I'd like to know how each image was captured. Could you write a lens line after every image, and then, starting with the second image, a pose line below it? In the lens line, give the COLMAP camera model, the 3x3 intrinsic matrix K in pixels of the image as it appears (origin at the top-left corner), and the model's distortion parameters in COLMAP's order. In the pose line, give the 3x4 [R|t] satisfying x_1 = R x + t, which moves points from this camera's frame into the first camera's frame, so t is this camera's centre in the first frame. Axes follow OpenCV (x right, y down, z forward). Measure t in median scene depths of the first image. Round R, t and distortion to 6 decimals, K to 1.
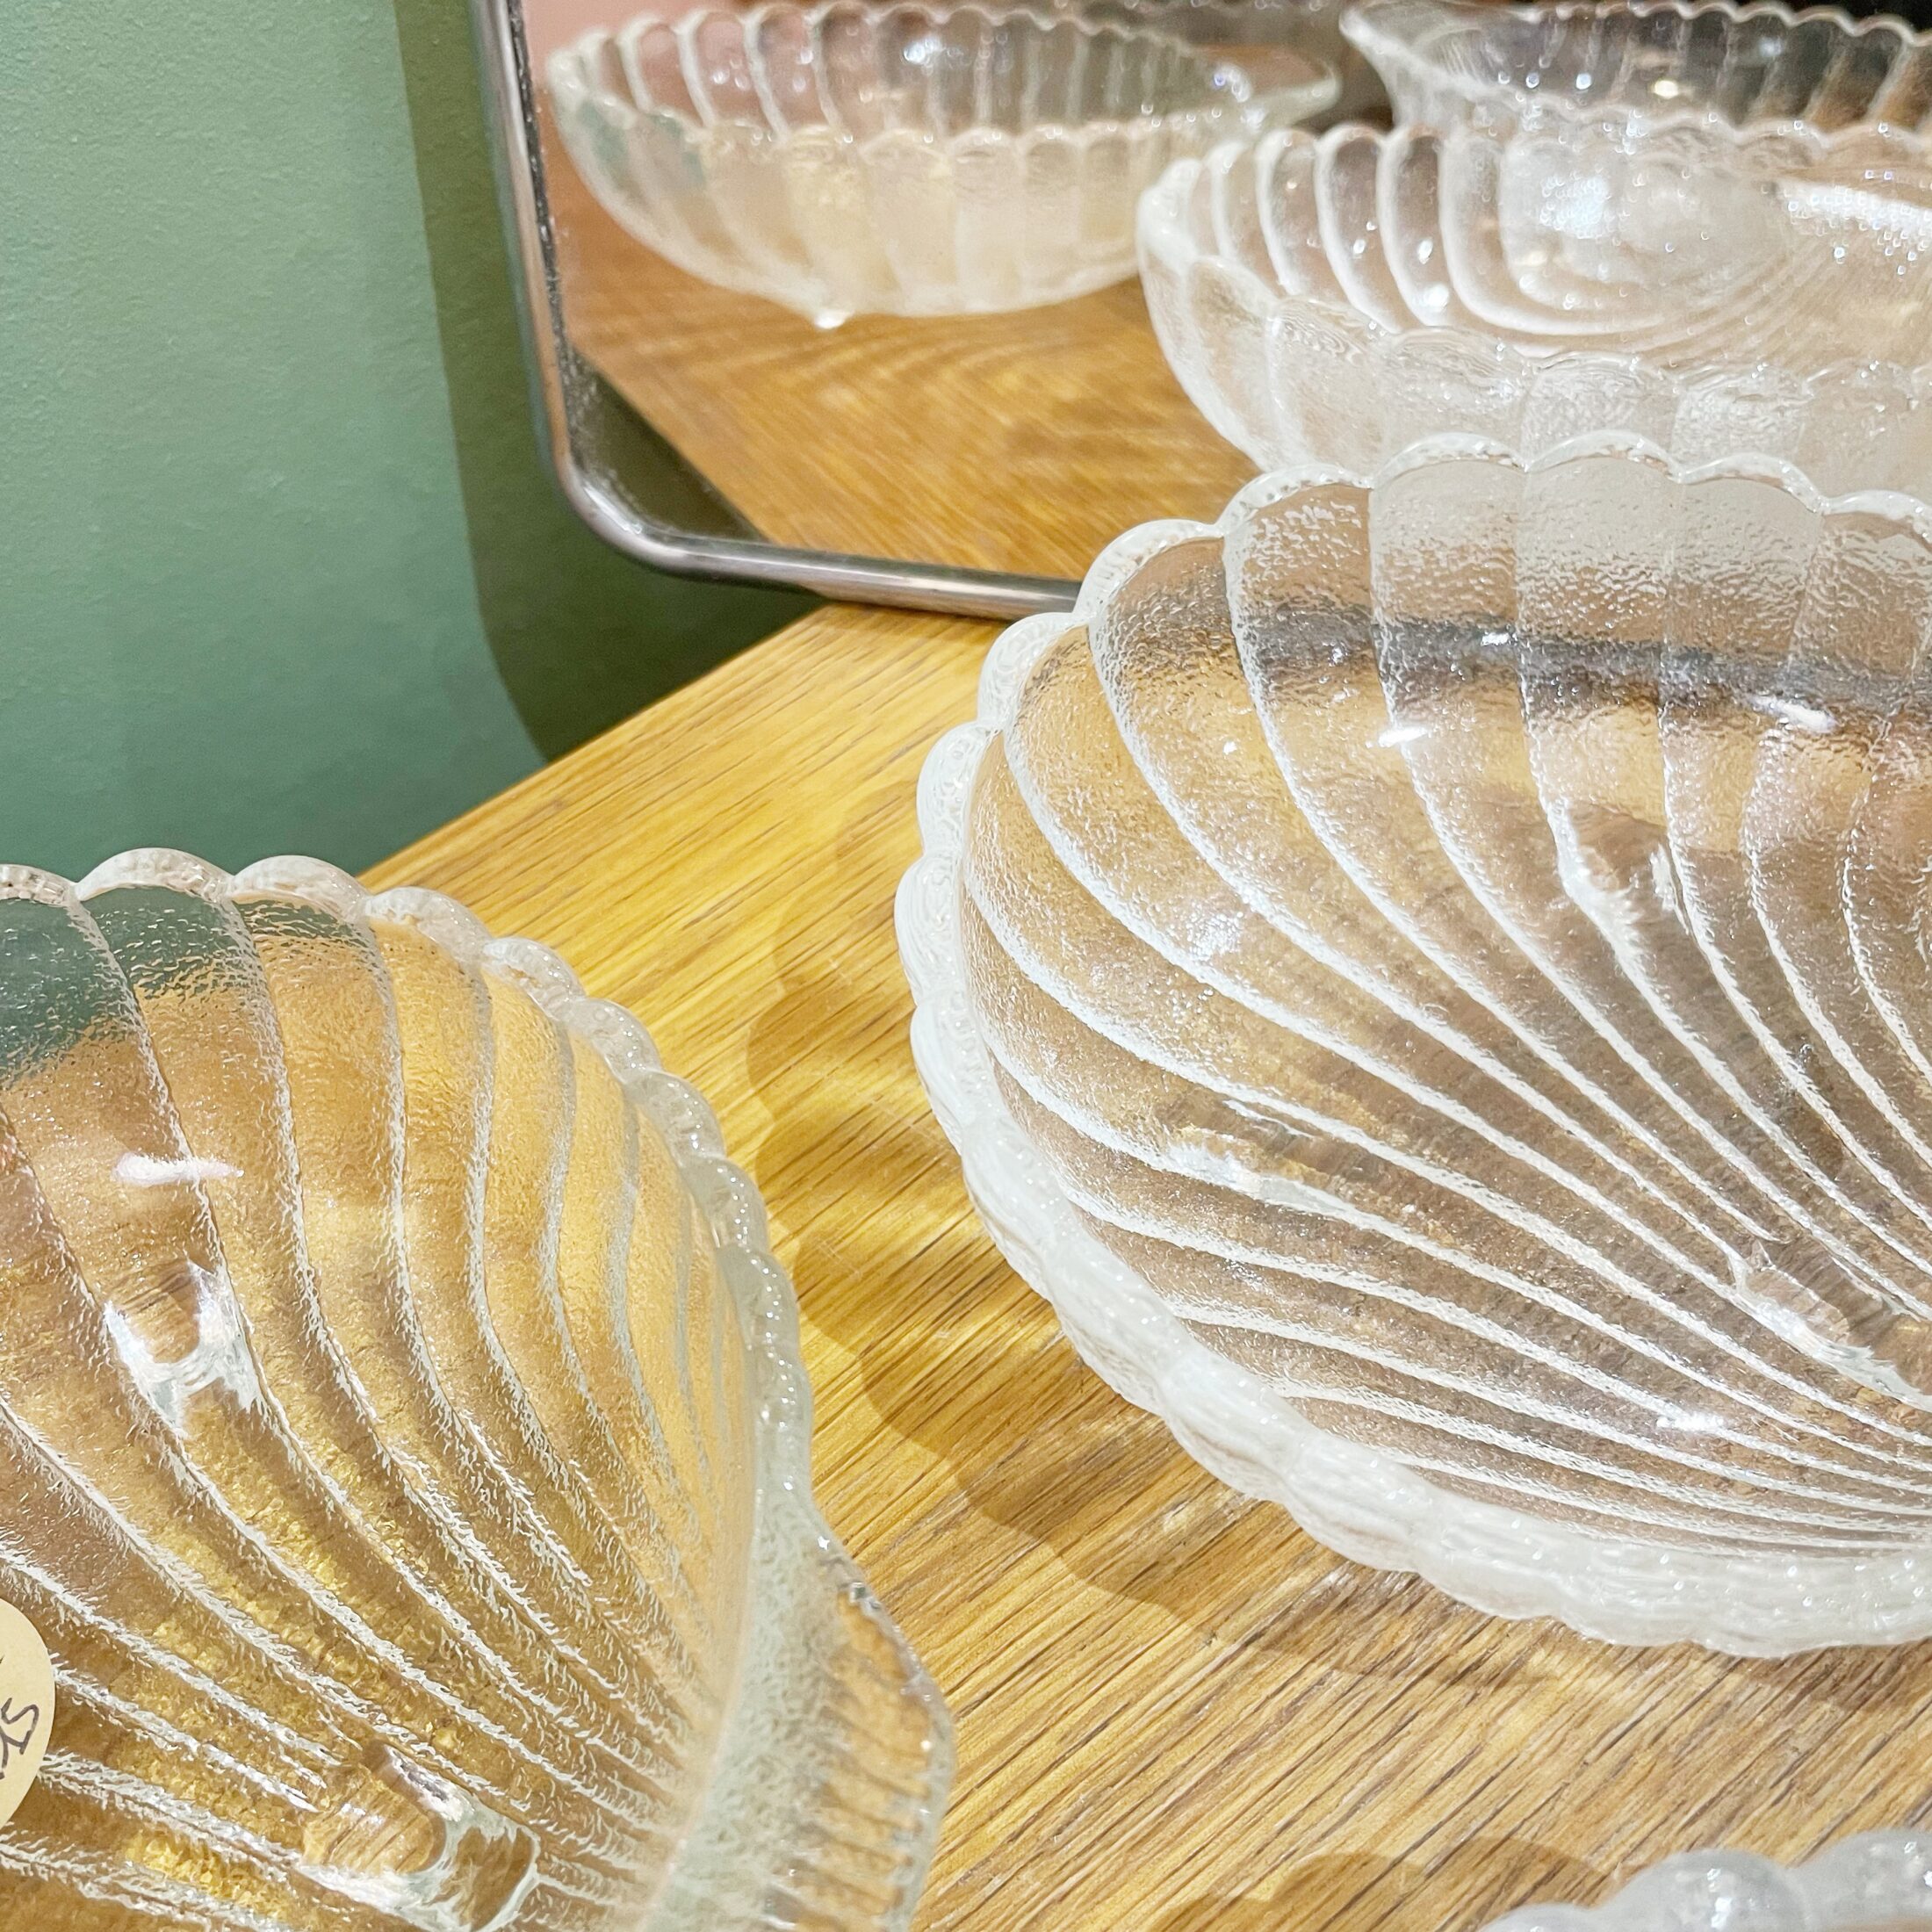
lens RADIAL K [[1956.1, 0, 979.5], [0, 1956.1, 976.9], [0, 0, 1]] dist [0.021725, 0.000000]
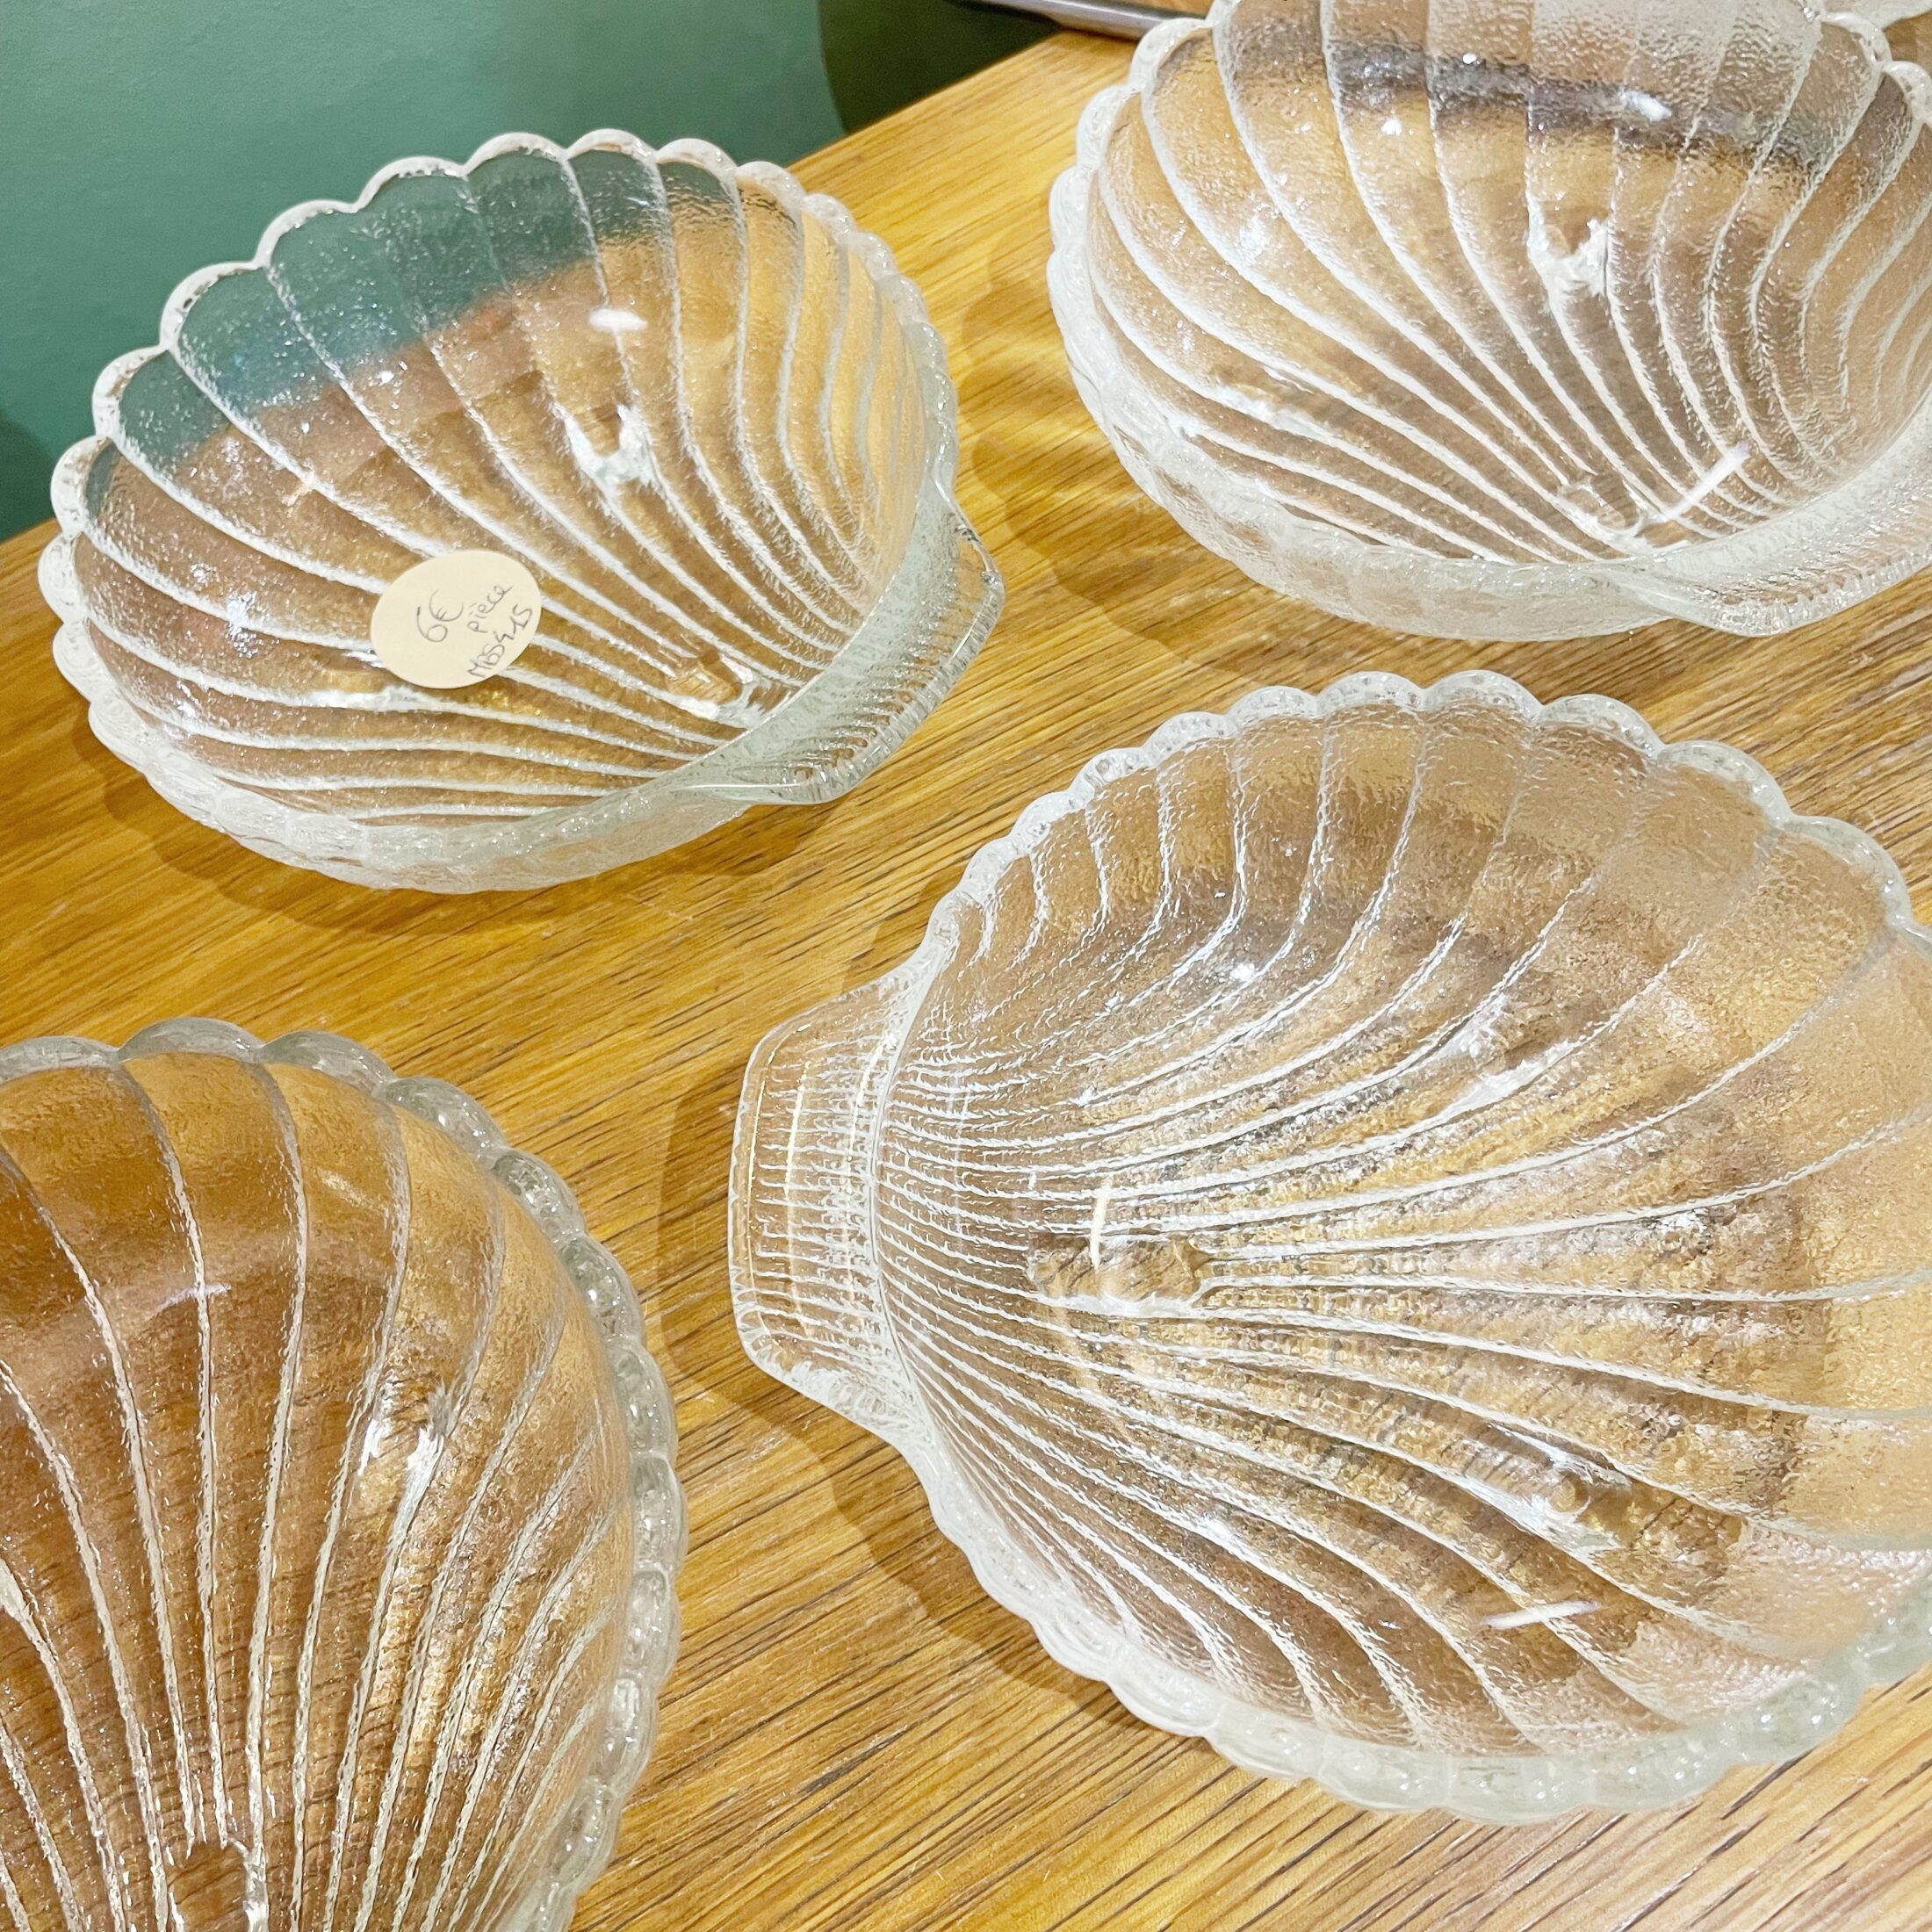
lens RADIAL K [[1956.1, 0, 958.8], [0, 1956.1, 953.8], [0, 0, 1]] dist [0.021725, 0.000000]
pose [[0.981236, 0.128621, -0.143638, 0.179299], [-0.100061, 0.976504, 0.190860, 0.251619], [0.164811, -0.172906, 0.971051, -0.637582]]
